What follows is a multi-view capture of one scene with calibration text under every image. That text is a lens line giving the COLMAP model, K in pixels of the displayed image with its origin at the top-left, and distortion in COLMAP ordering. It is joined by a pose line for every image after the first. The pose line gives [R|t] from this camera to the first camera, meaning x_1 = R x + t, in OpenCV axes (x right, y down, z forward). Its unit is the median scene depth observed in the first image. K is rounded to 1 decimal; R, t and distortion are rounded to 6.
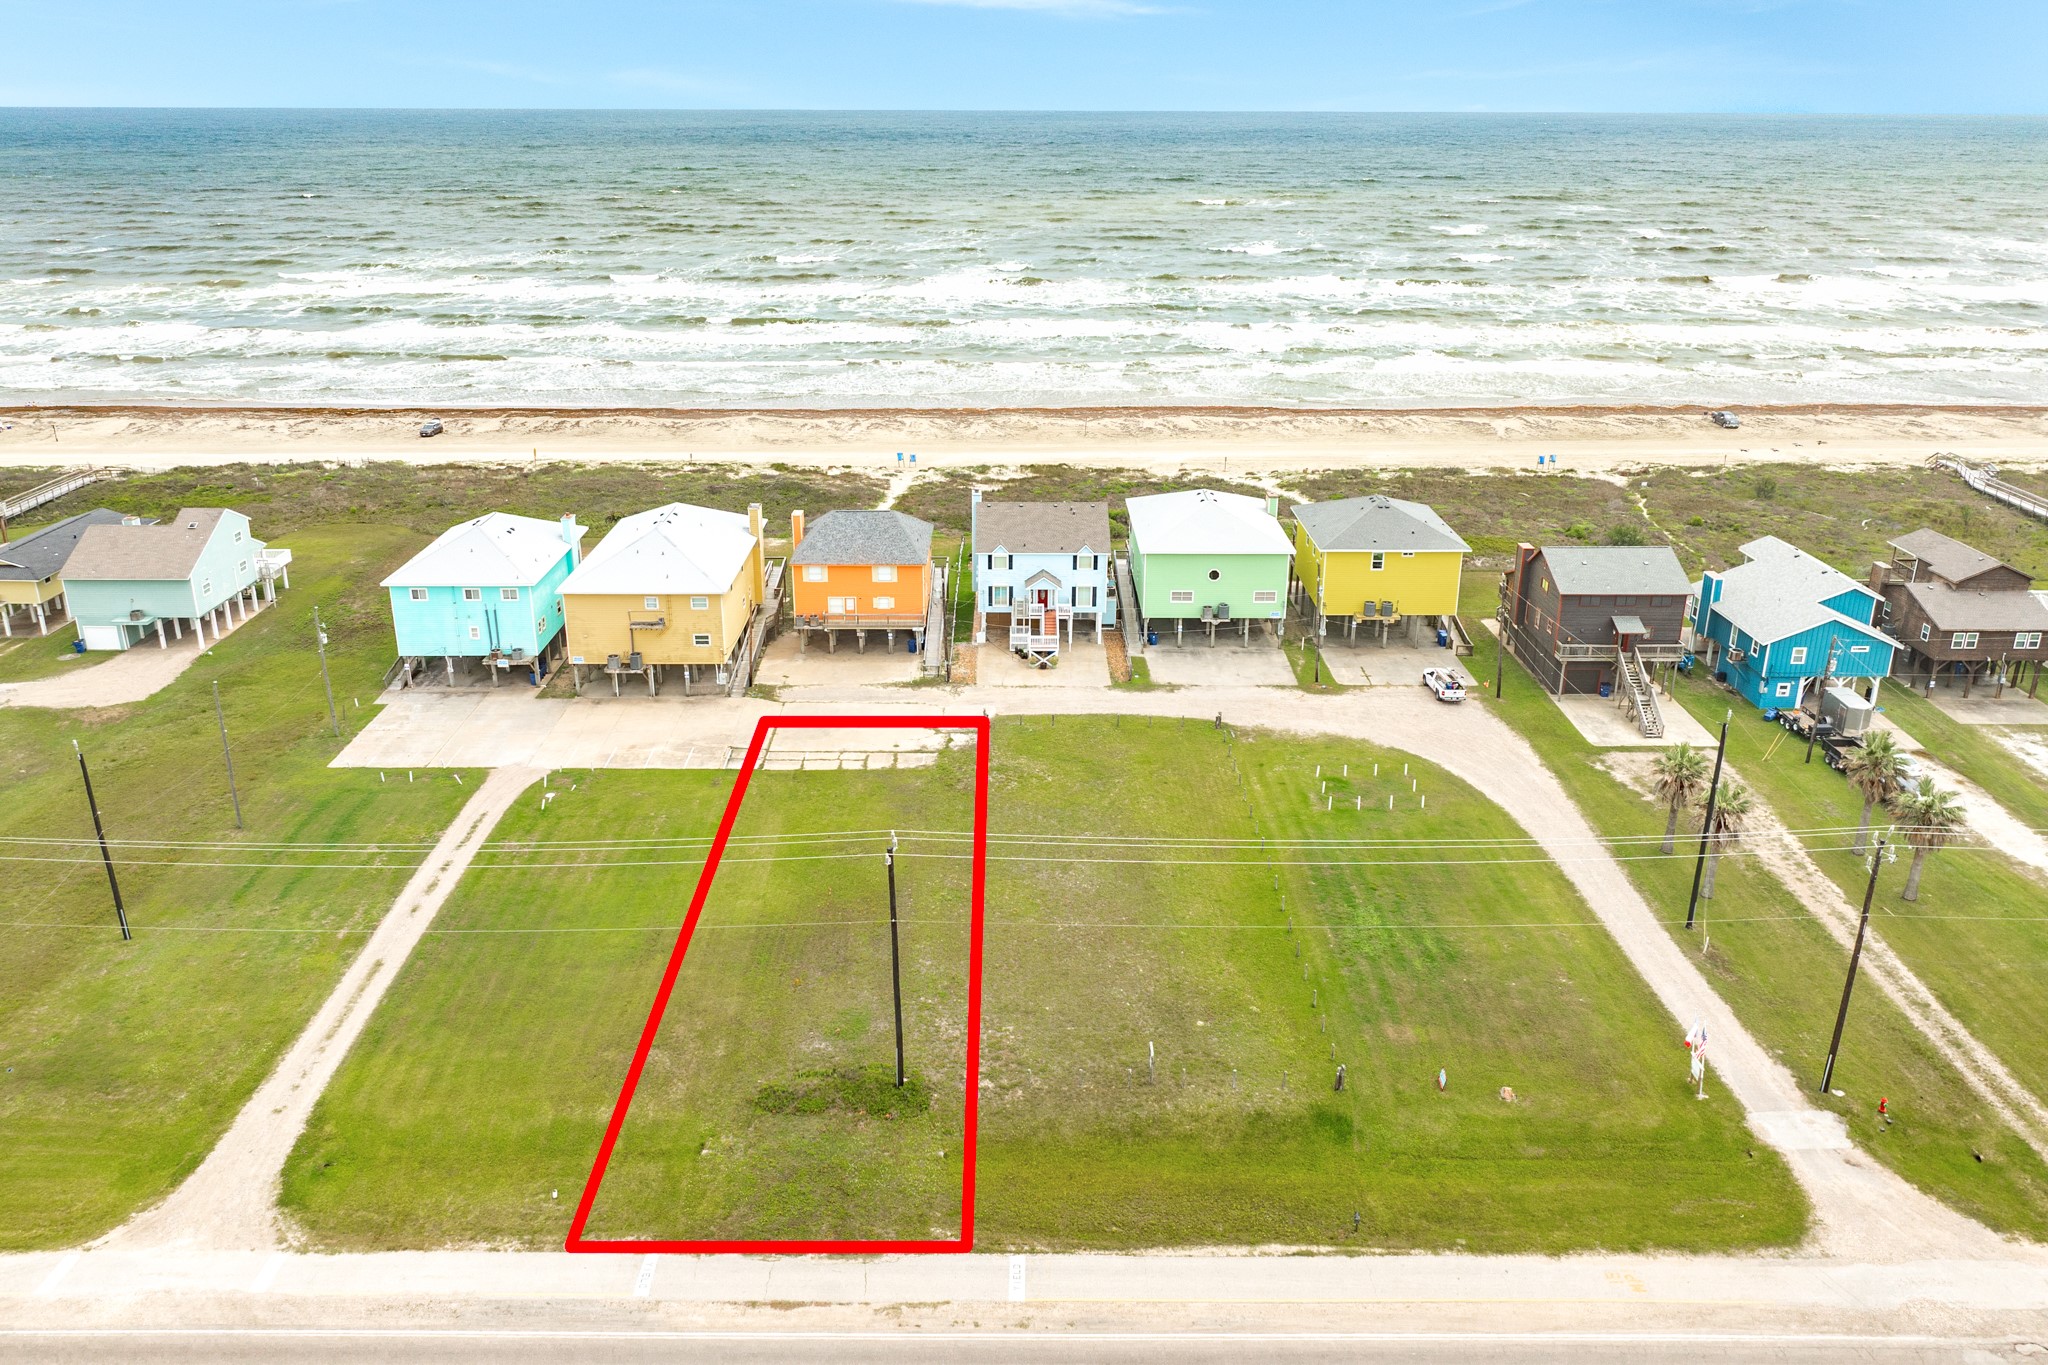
lens RADIAL K [[1484.4, 0, 1003.3], [0, 1484.4, 681.7], [0, 0, 1]] dist [0.003499, -0.003806]
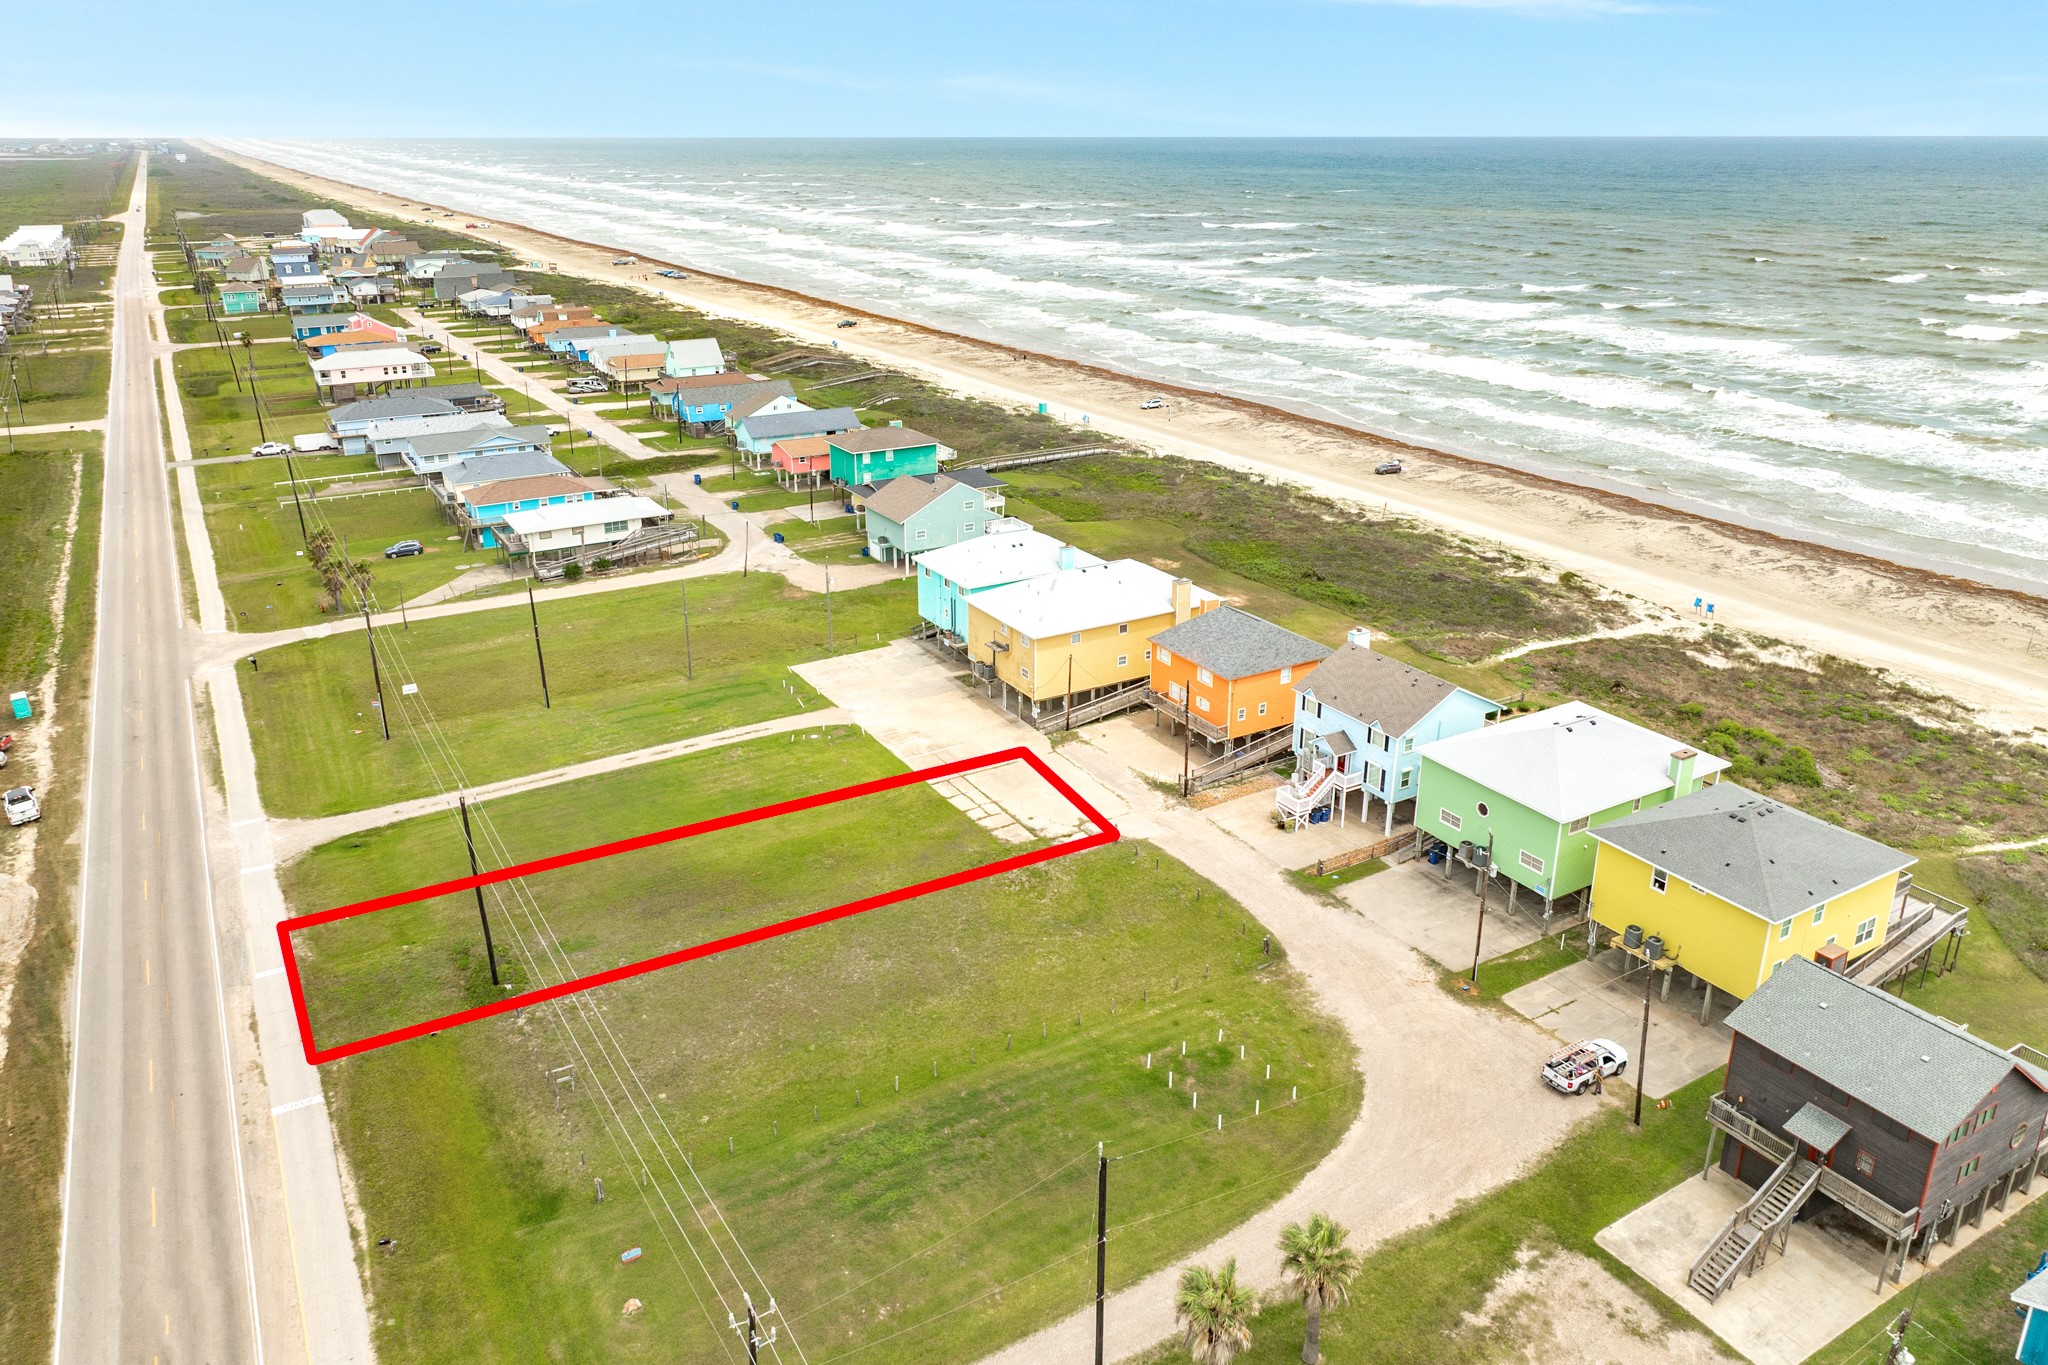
lens RADIAL K [[1410.3, 0, 1024.0], [0, 1410.3, 682.5], [0, 0, 1]] dist [-0.000318, -0.003441]
pose [[0.512251, 0.317097, -0.798153, 0.678352], [-0.317975, 0.933325, 0.166724, -0.207455], [0.797804, 0.168389, 0.578925, 0.392065]]
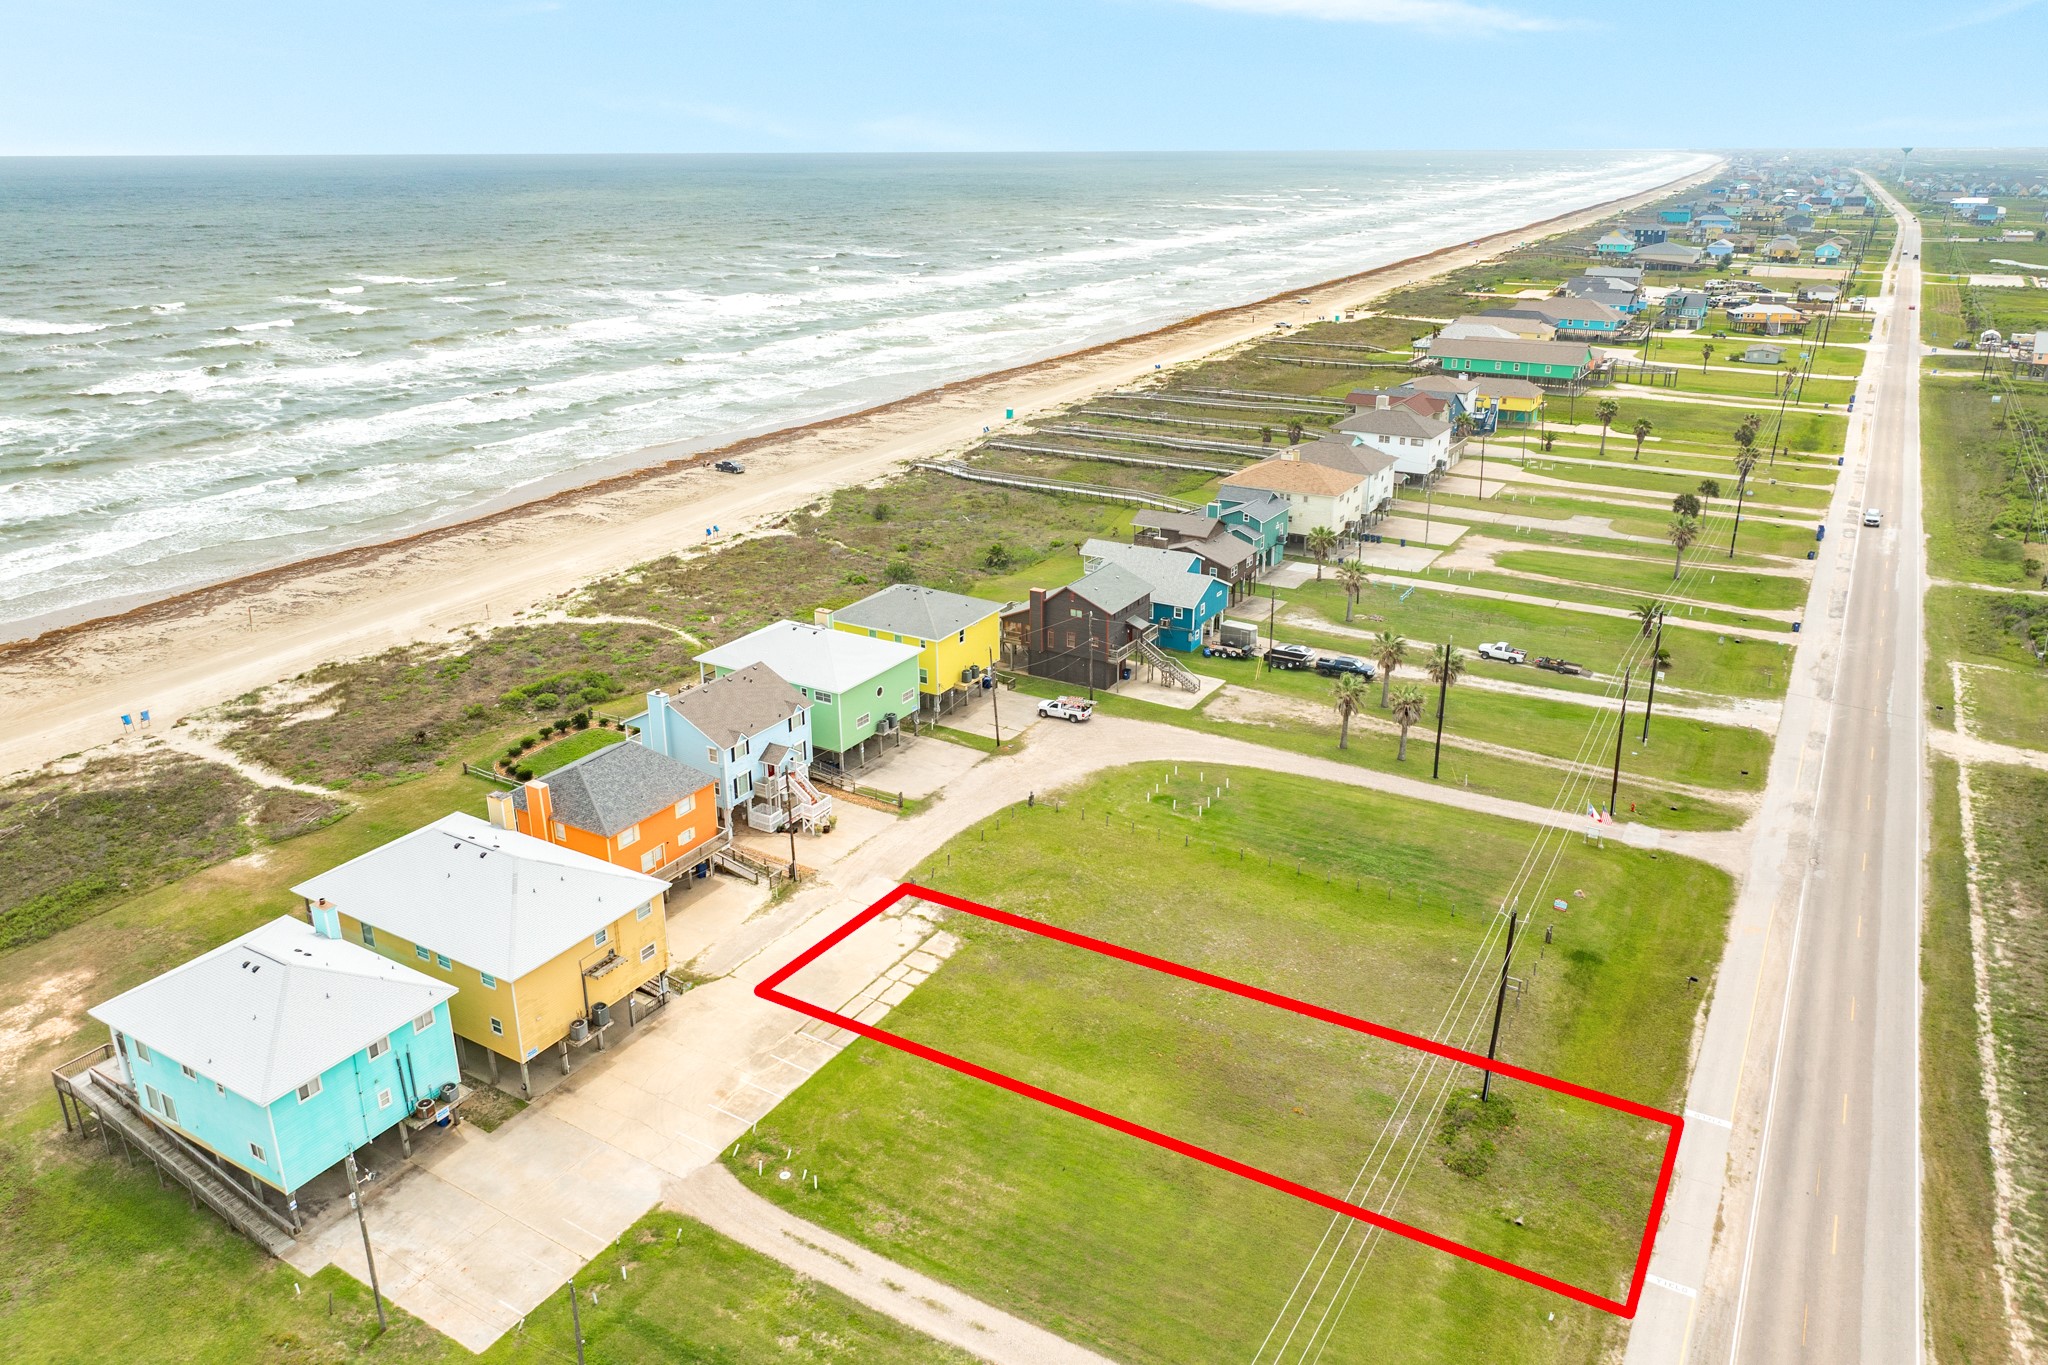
lens RADIAL K [[1410.3, 0, 1024.0], [0, 1410.3, 682.5], [0, 0, 1]] dist [-0.000318, -0.003441]
pose [[0.508245, -0.314840, 0.801600, -0.706799], [0.322910, 0.932543, 0.161533, -0.236942], [-0.798383, 0.176746, 0.575626, 0.362290]]
